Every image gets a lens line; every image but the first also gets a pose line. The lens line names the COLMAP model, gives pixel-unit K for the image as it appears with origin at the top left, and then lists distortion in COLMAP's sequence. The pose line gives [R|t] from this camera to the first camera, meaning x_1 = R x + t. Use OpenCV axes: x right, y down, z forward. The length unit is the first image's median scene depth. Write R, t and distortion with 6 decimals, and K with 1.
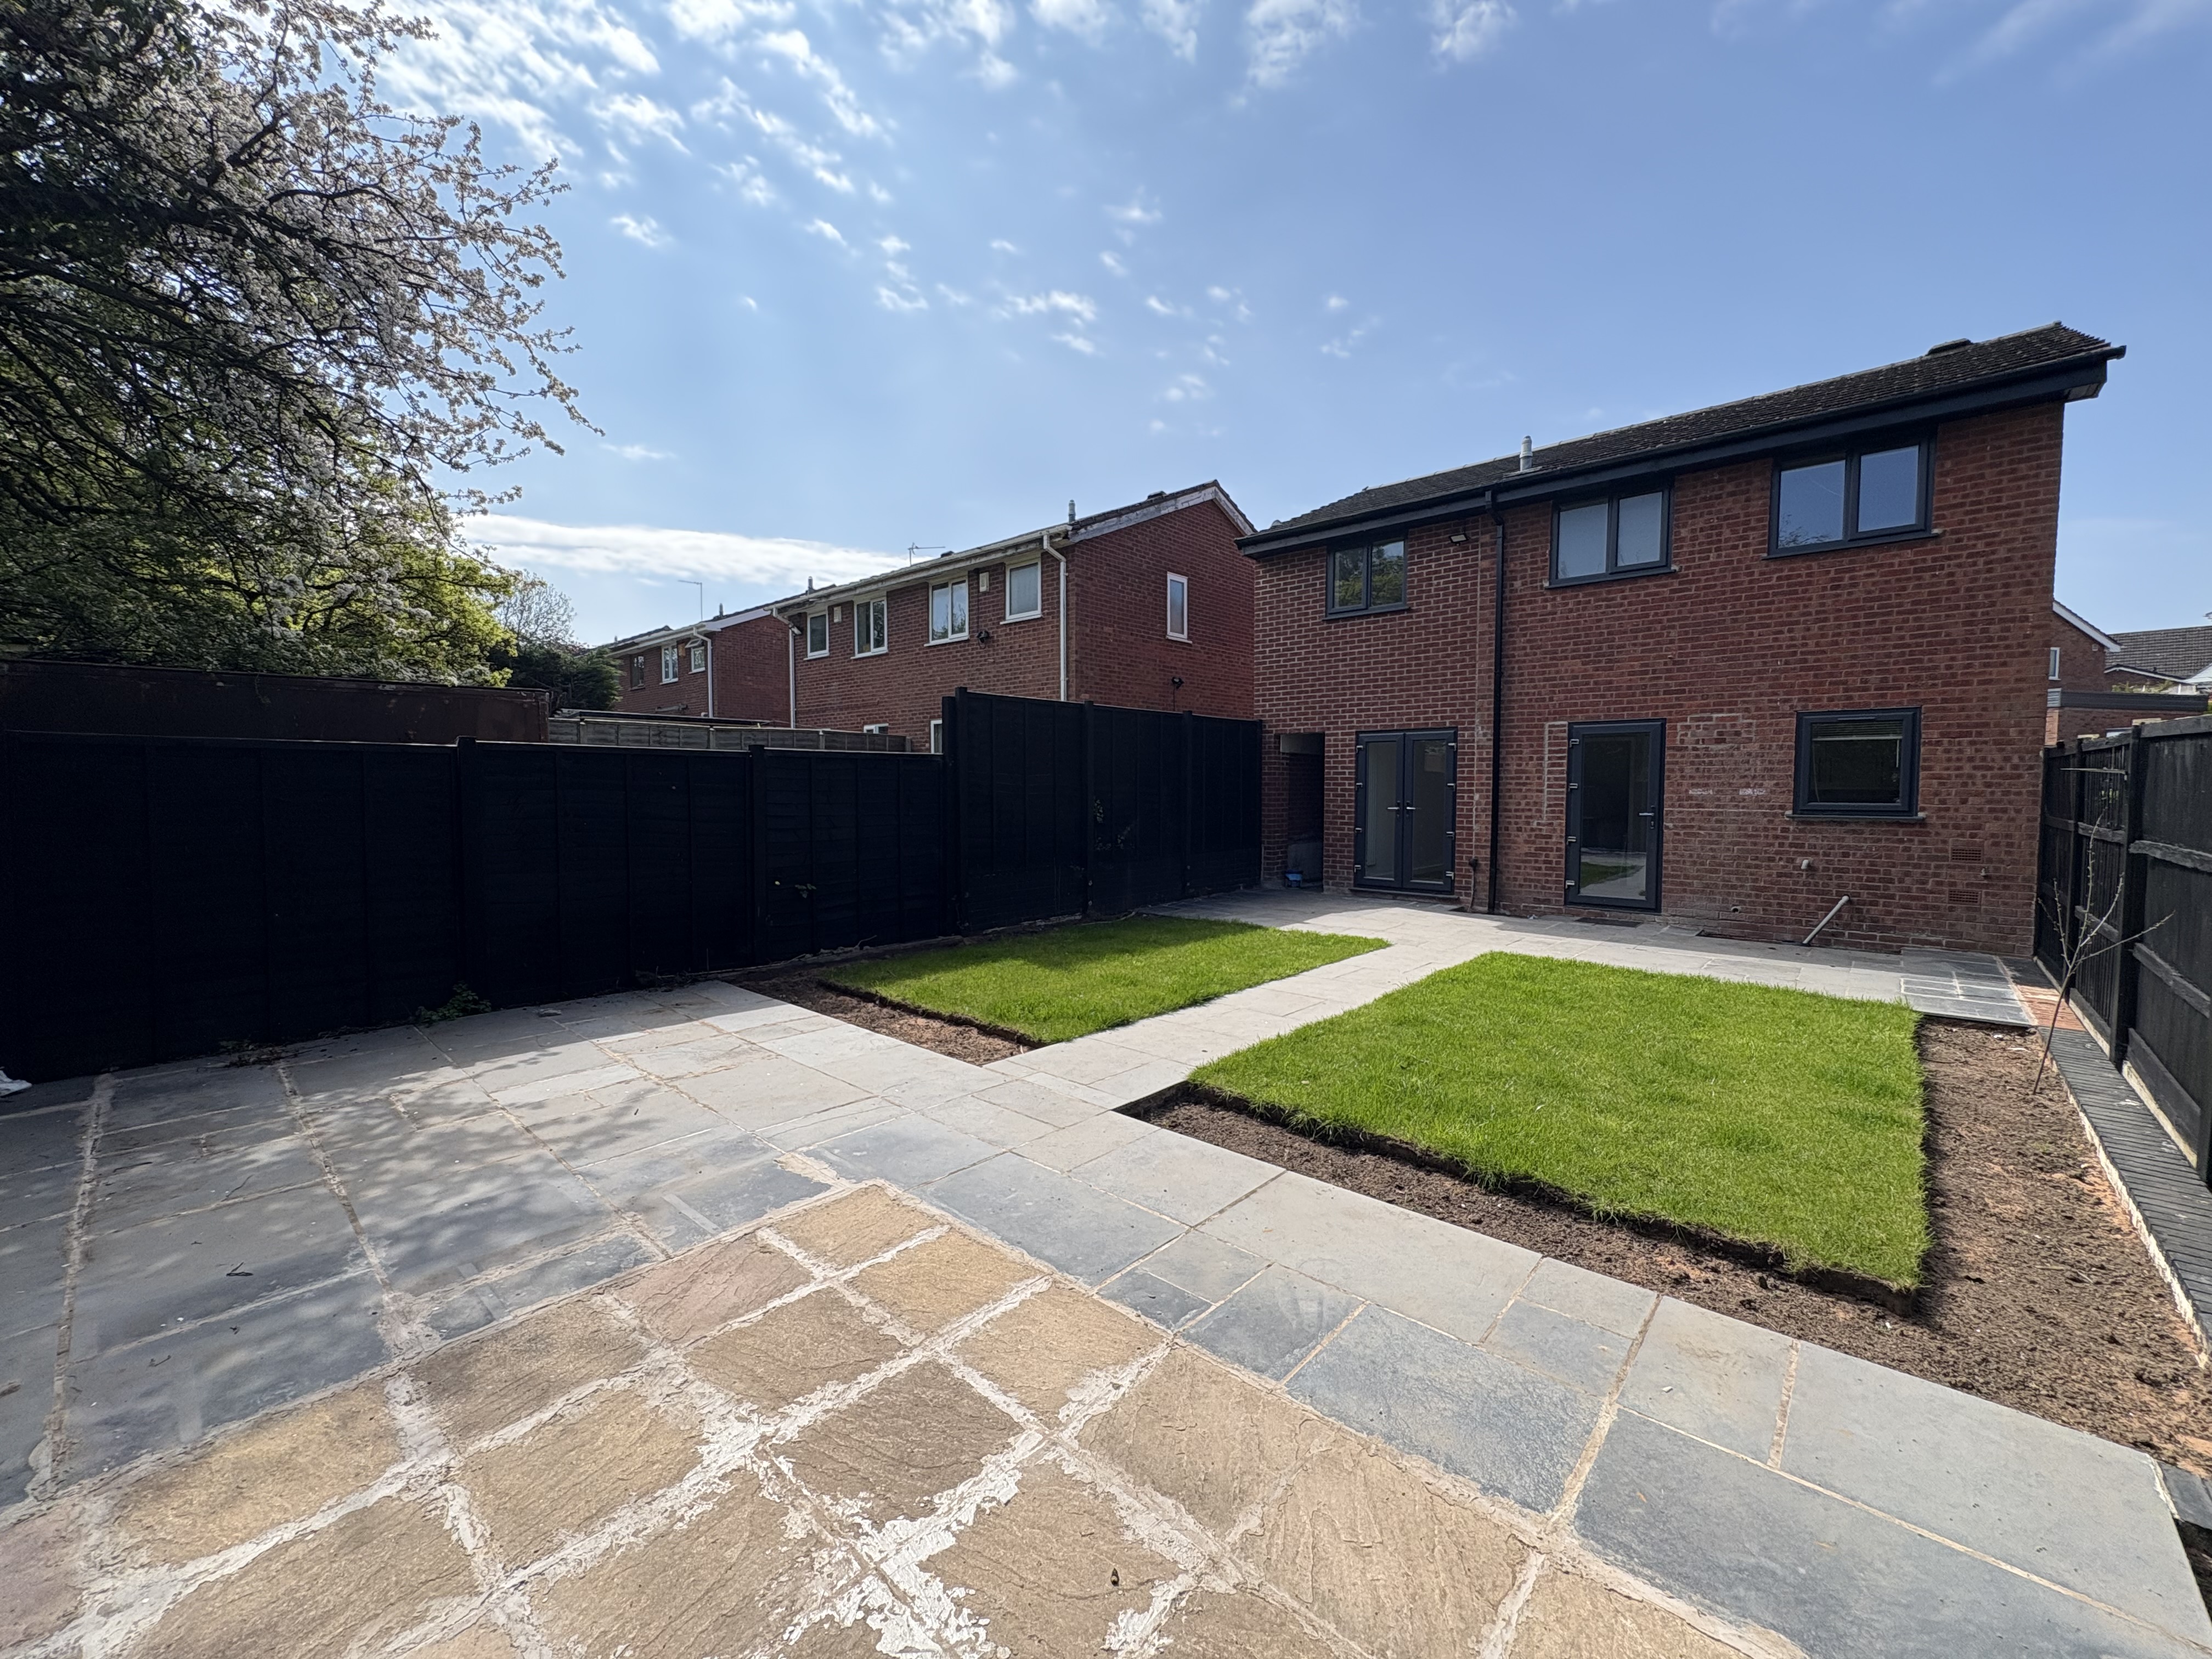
lens RADIAL K [[883.8, 0, 1104.9], [0, 883.8, 832.3], [0, 0, 1]] dist [-0.002171, 0.000871]
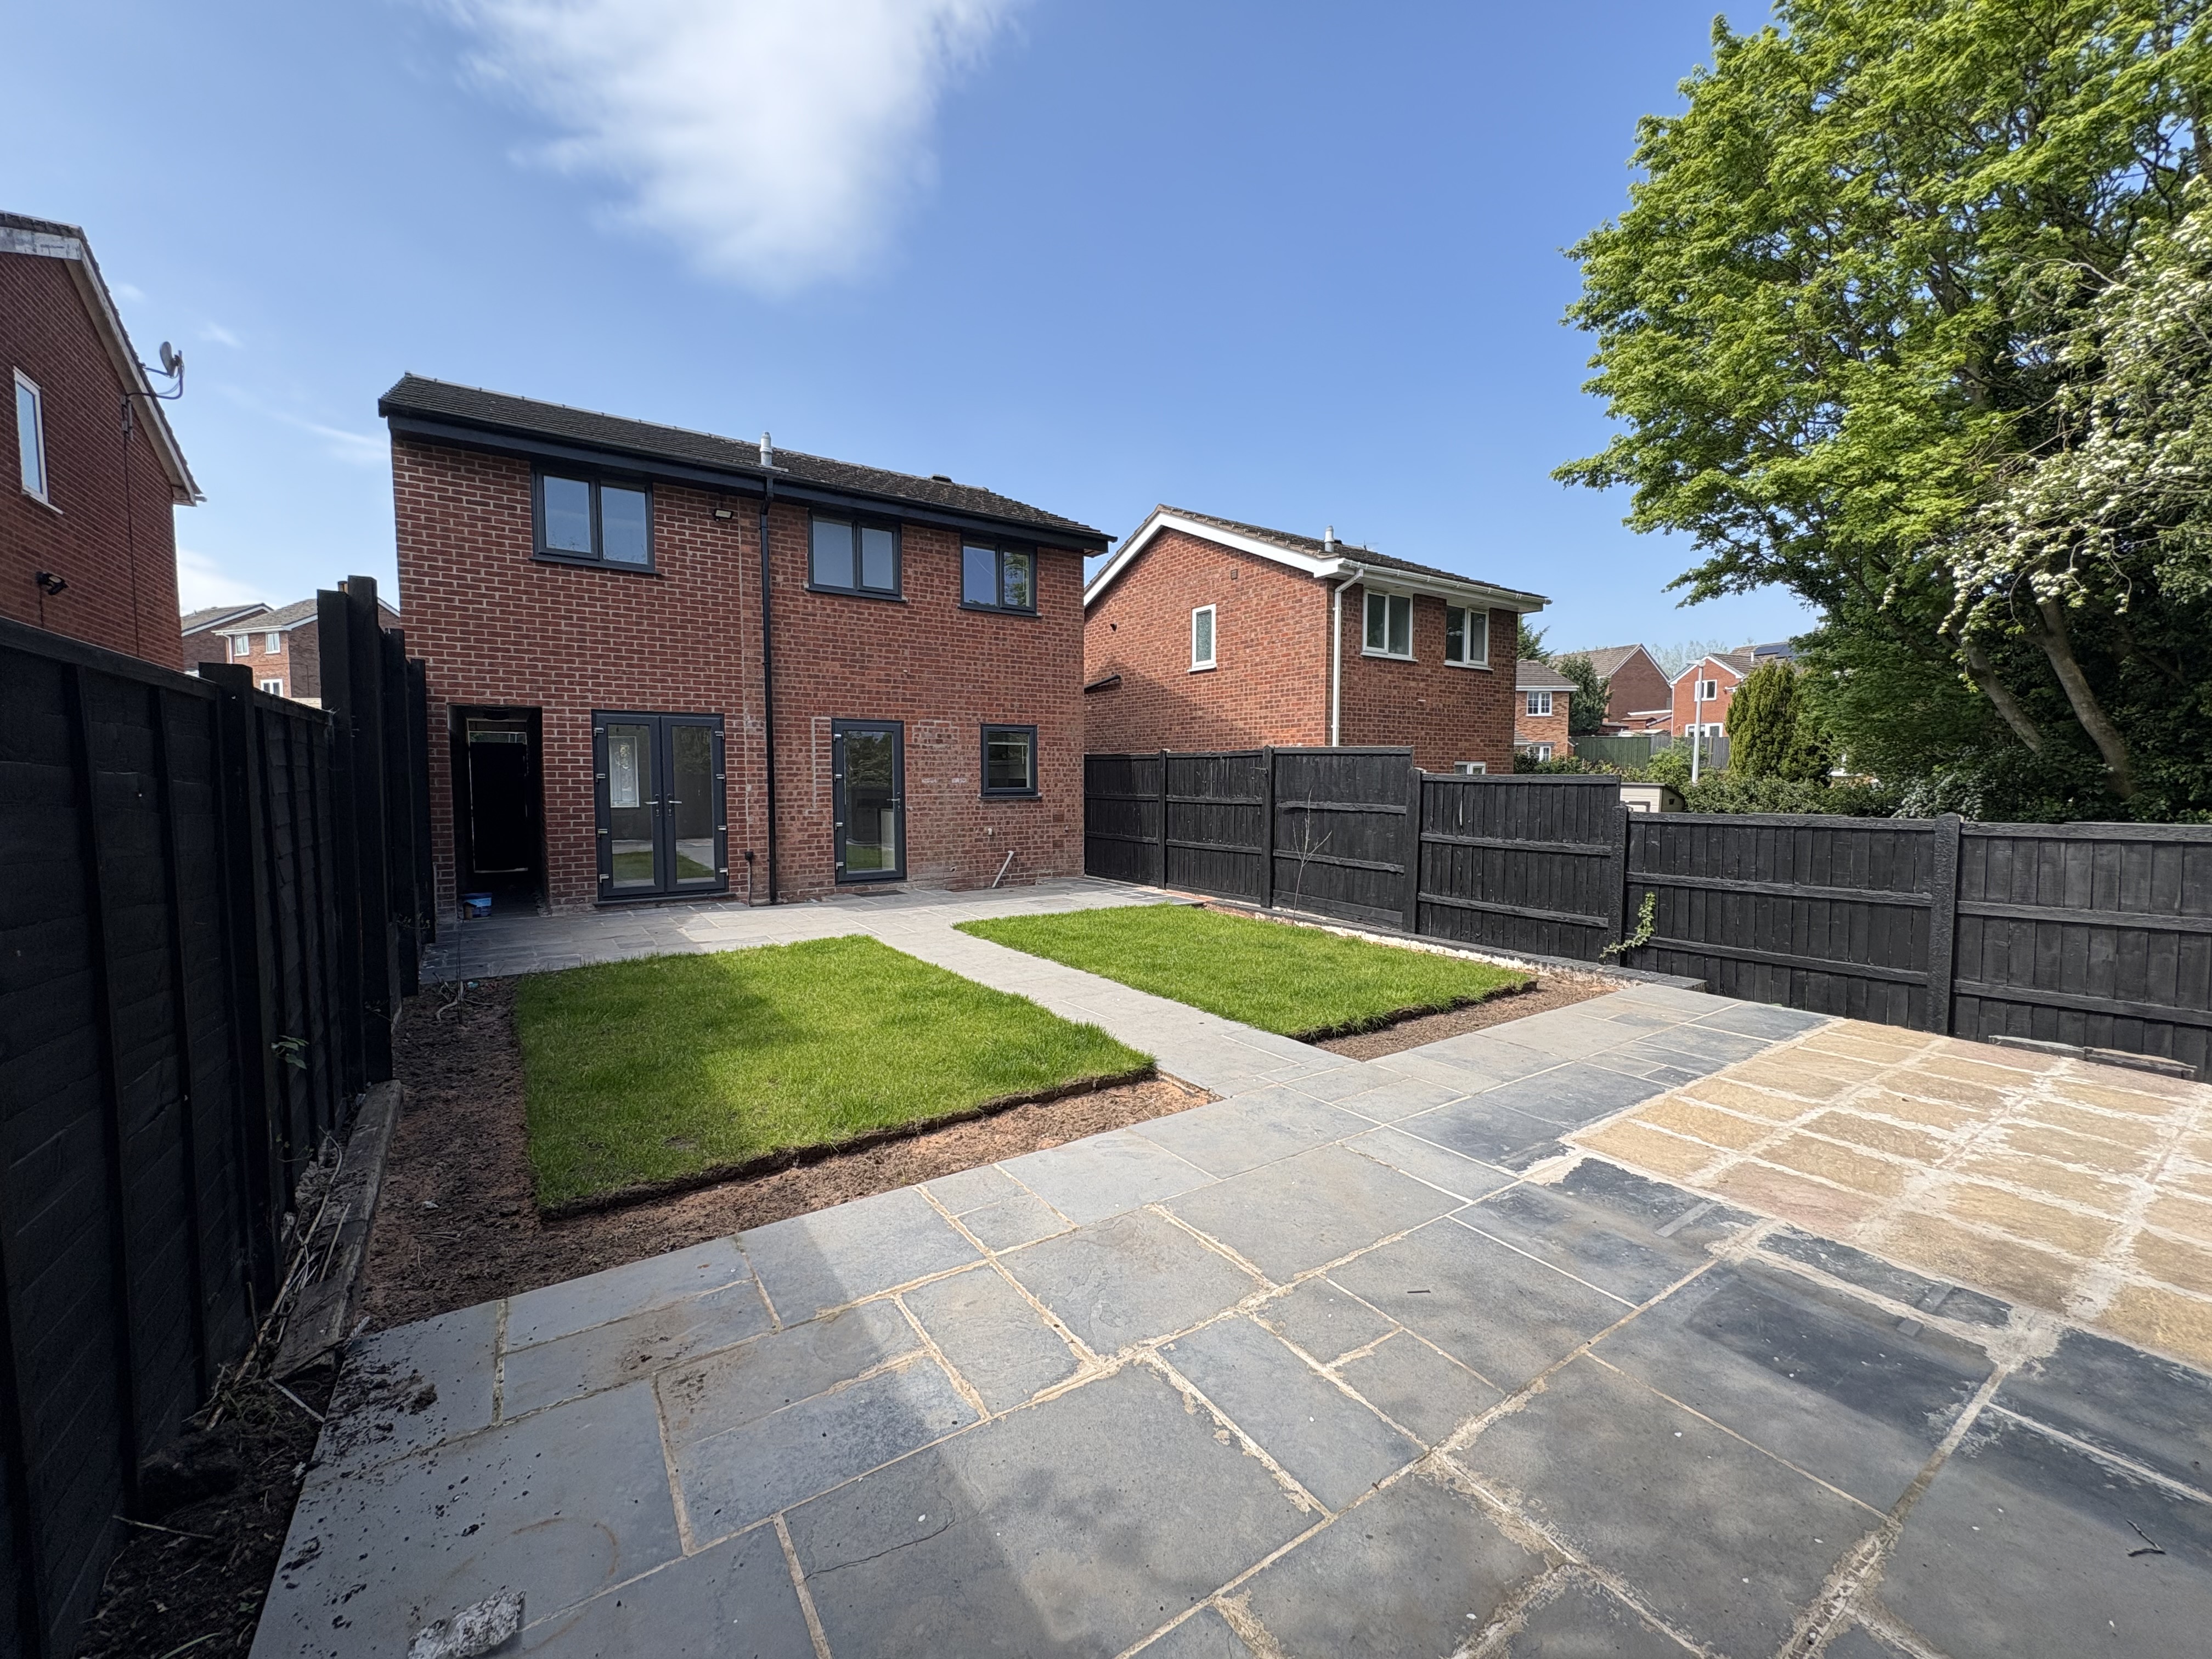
lens RADIAL K [[883.8, 0, 1107.4], [0, 883.8, 828.0], [0, 0, 1]] dist [-0.002171, 0.000871]
pose [[0.237900, -0.059362, 0.969474, -0.588247], [0.052302, 0.997465, 0.048241, -0.030270], [-0.969881, 0.039229, 0.240402, 0.522752]]
